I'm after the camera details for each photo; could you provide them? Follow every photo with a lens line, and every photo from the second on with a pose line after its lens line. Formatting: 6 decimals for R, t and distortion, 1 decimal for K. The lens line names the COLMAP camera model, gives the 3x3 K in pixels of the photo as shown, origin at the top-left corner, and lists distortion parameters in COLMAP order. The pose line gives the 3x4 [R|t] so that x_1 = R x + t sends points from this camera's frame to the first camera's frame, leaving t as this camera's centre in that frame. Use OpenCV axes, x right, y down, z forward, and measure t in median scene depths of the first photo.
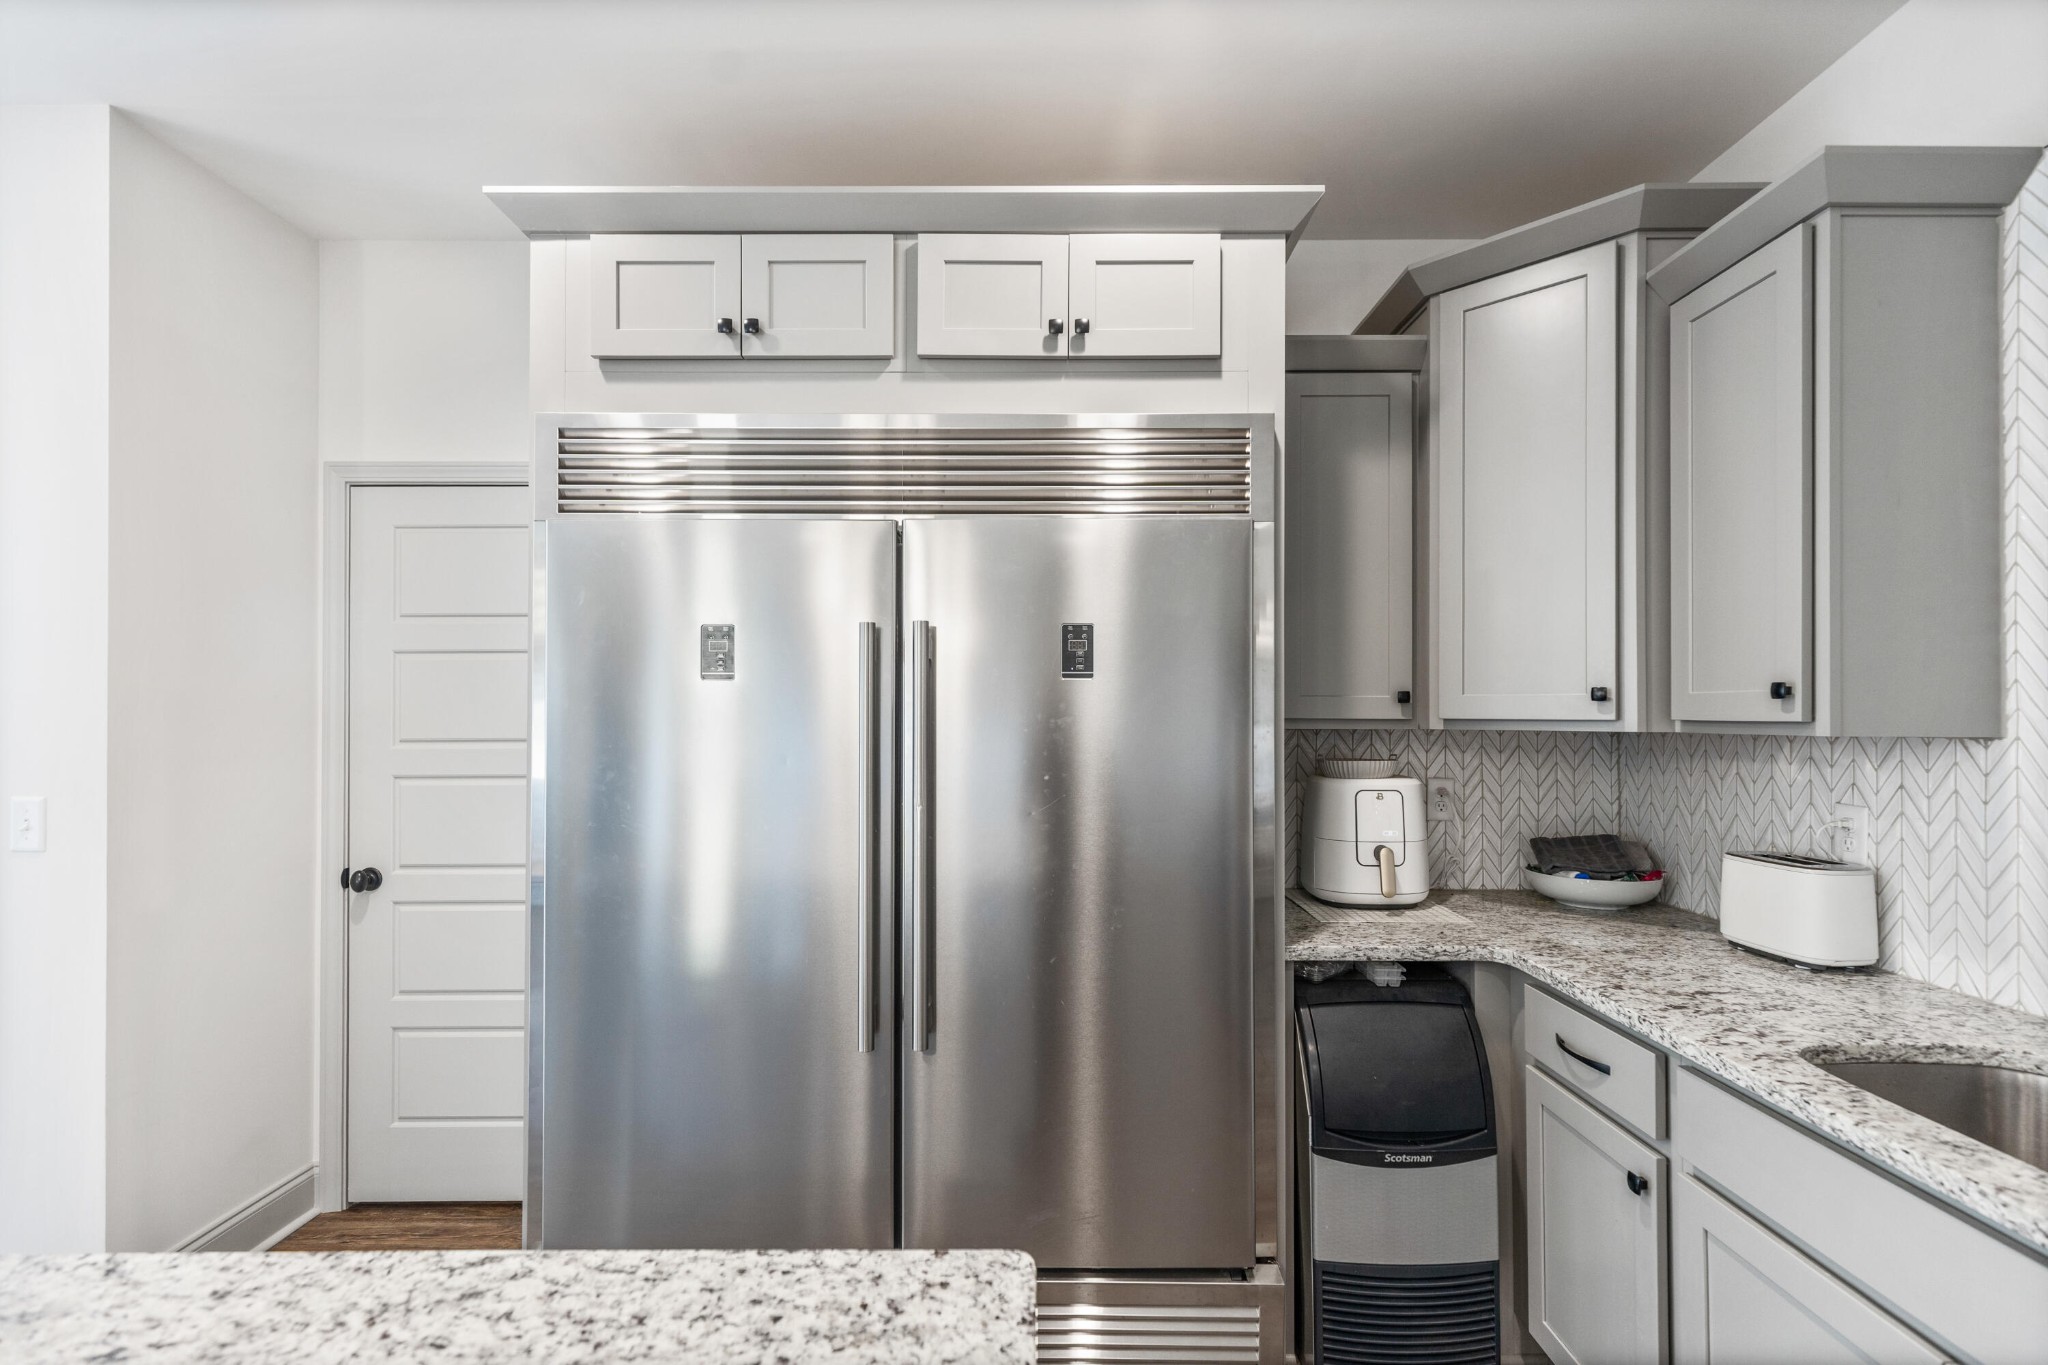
lens RADIAL K [[935.1, 0, 1013.4], [0, 935.1, 673.4], [0, 0, 1]] dist [0.001871, 0.000342]
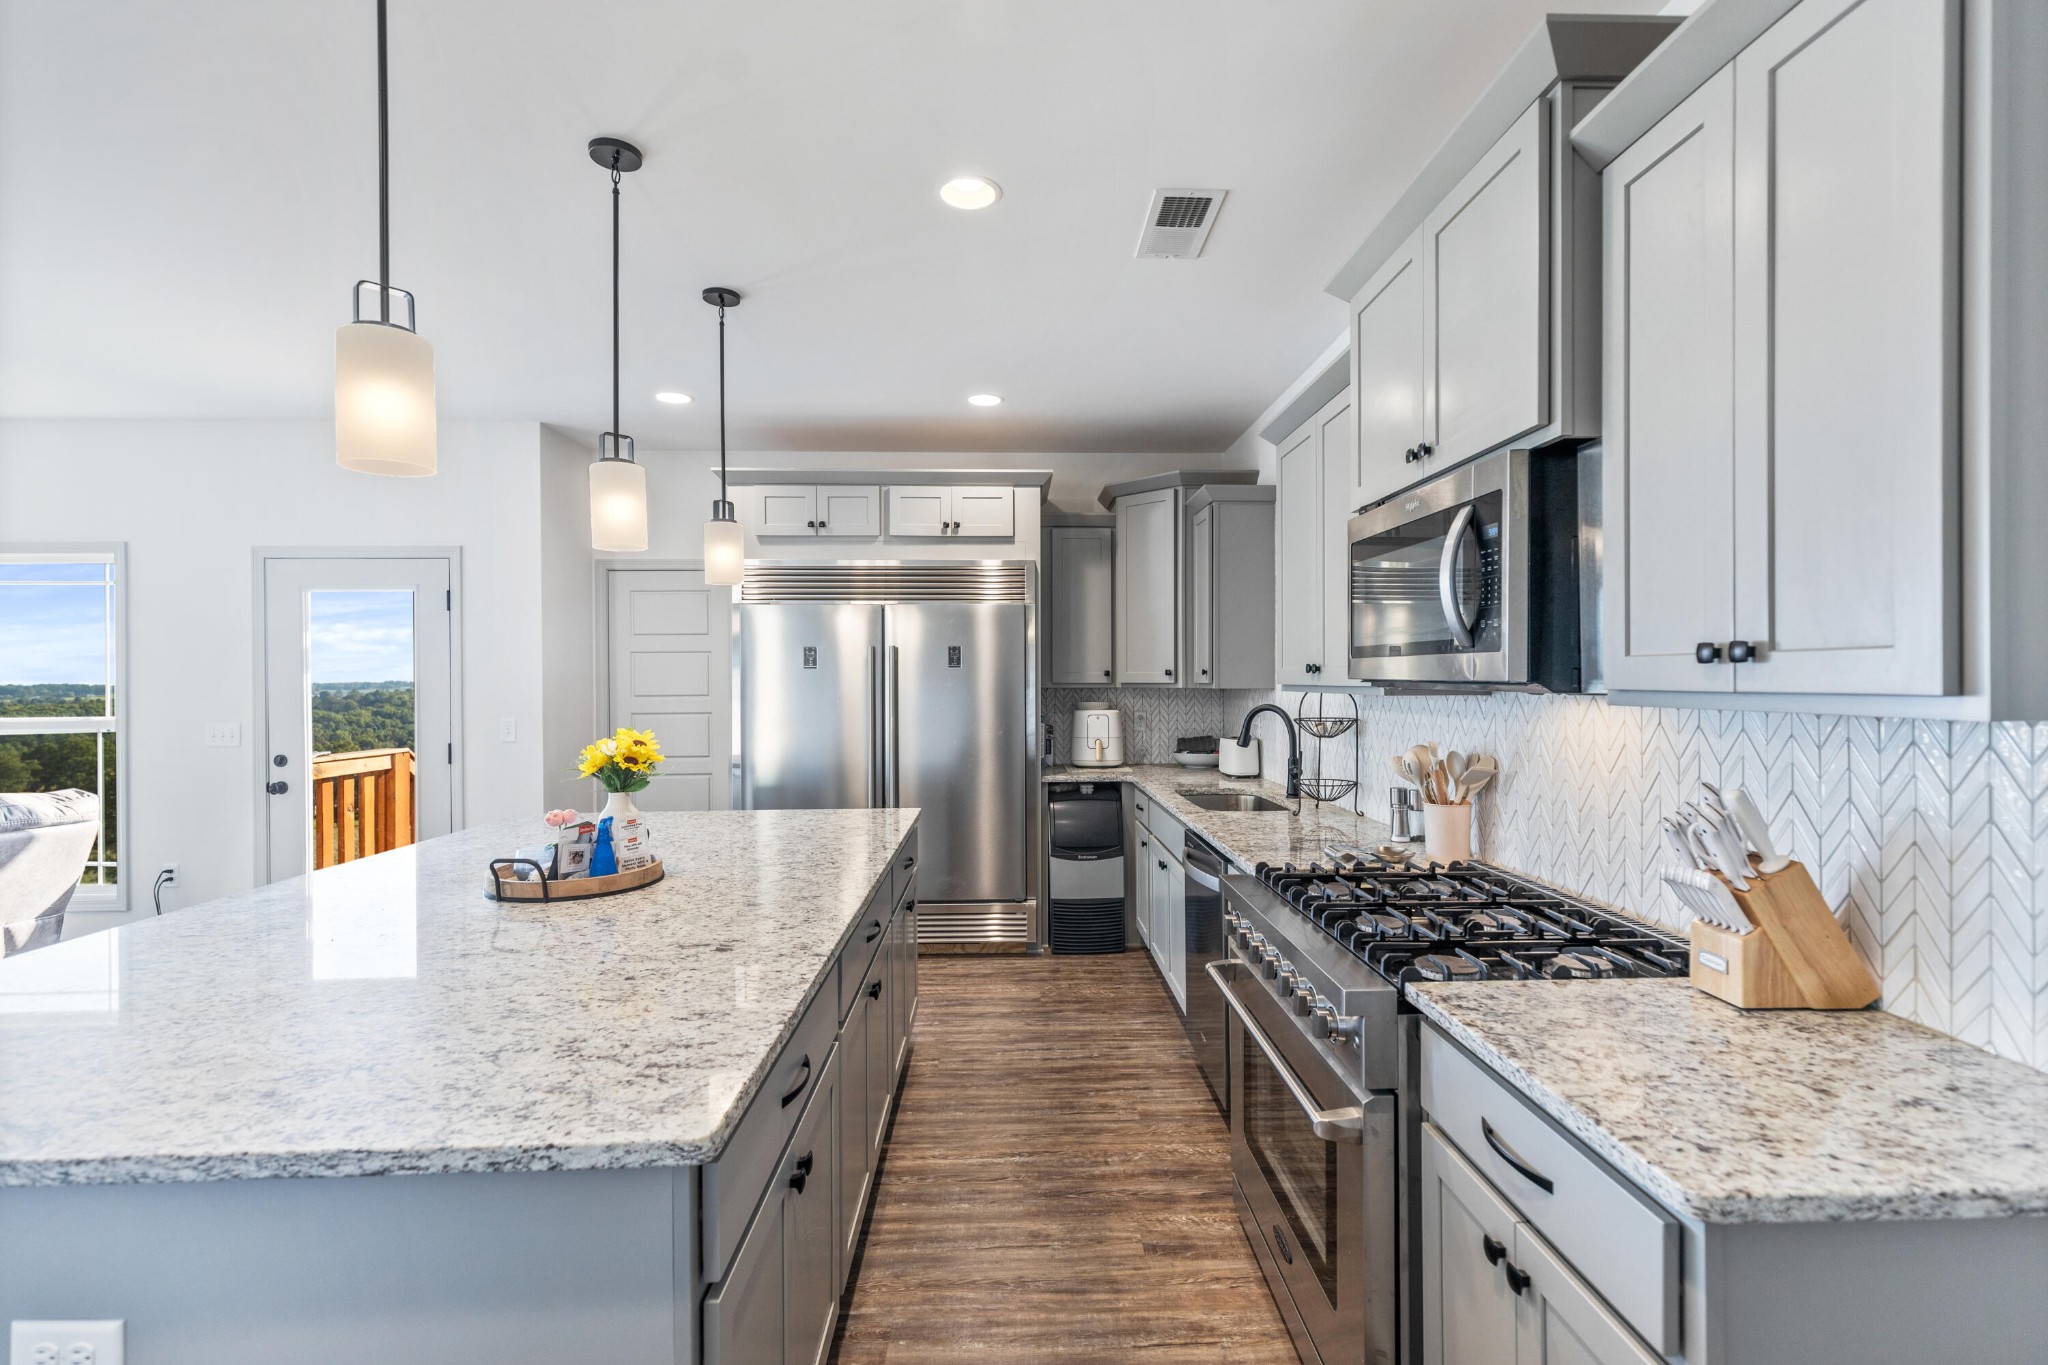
lens RADIAL K [[935.1, 0, 1013.4], [0, 935.1, 673.4], [0, 0, 1]] dist [0.001871, 0.000342]
pose [[0.999623, -0.005818, 0.026834, 0.150983], [0.004838, 0.999324, 0.036434, -0.067311], [-0.027028, -0.036290, 0.998976, -1.447757]]
